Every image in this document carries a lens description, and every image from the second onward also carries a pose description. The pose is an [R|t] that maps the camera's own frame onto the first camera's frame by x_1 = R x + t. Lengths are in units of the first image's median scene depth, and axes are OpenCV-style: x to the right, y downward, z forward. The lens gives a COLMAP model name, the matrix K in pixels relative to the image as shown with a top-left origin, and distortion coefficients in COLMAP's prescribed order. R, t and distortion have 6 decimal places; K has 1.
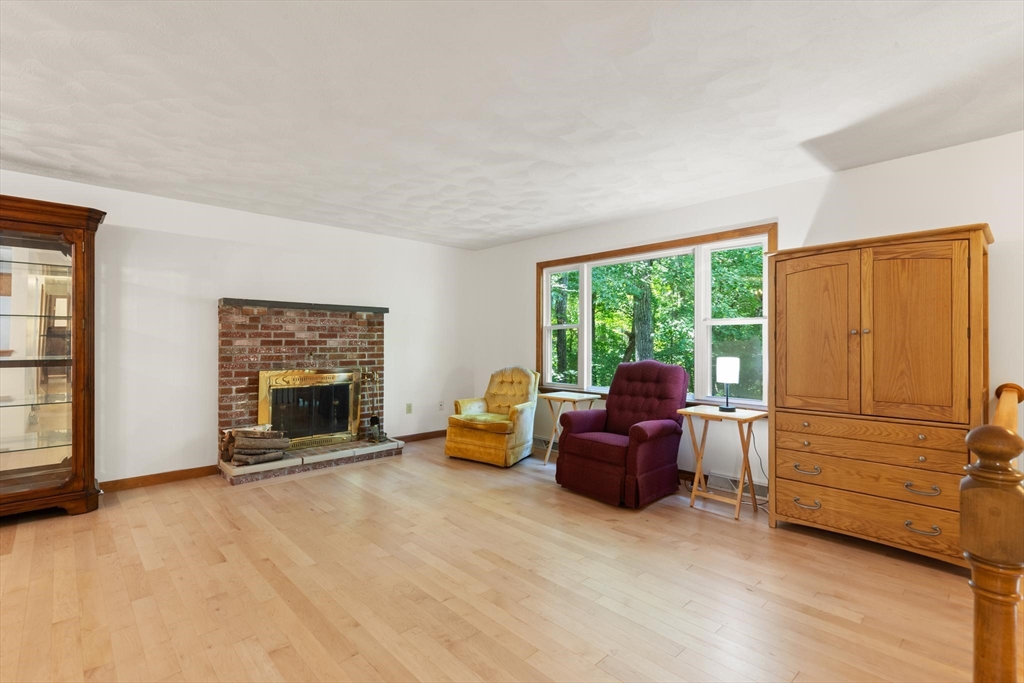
lens RADIAL K [[468.3, 0, 511.7], [0, 468.3, 337.2], [0, 0, 1]] dist [0.014806, 0.002600]
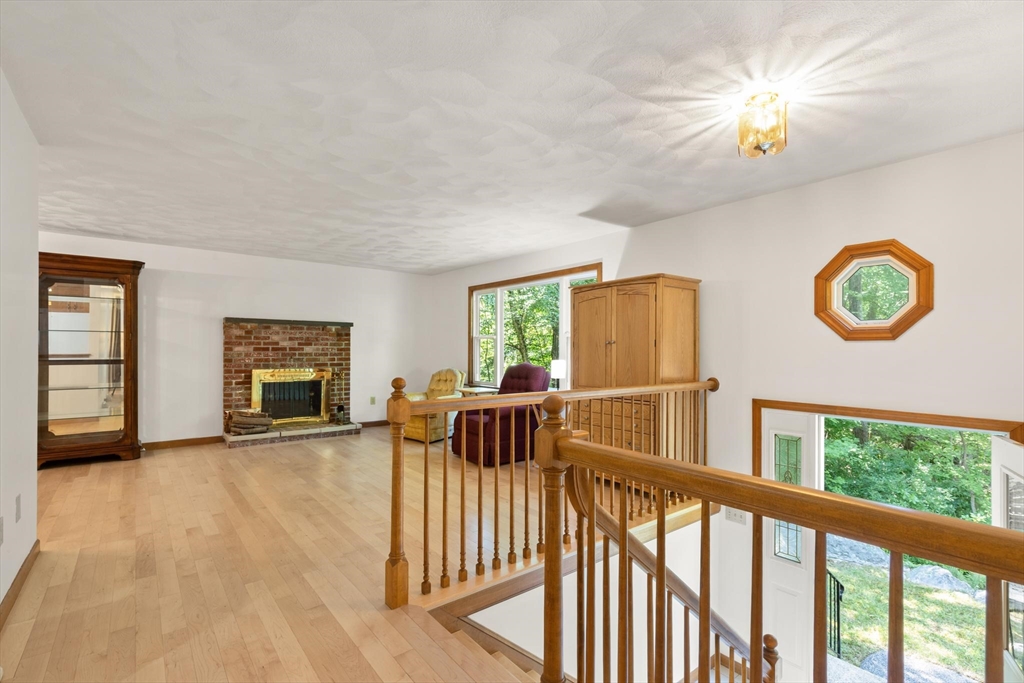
lens RADIAL K [[468.3, 0, 512.1], [0, 468.3, 346.7], [0, 0, 1]] dist [0.014806, 0.002600]
pose [[0.996223, 0.002204, -0.086802, 0.354493], [-0.001922, 0.999993, 0.003336, -0.001279], [0.086809, -0.003156, 0.996220, -0.321564]]
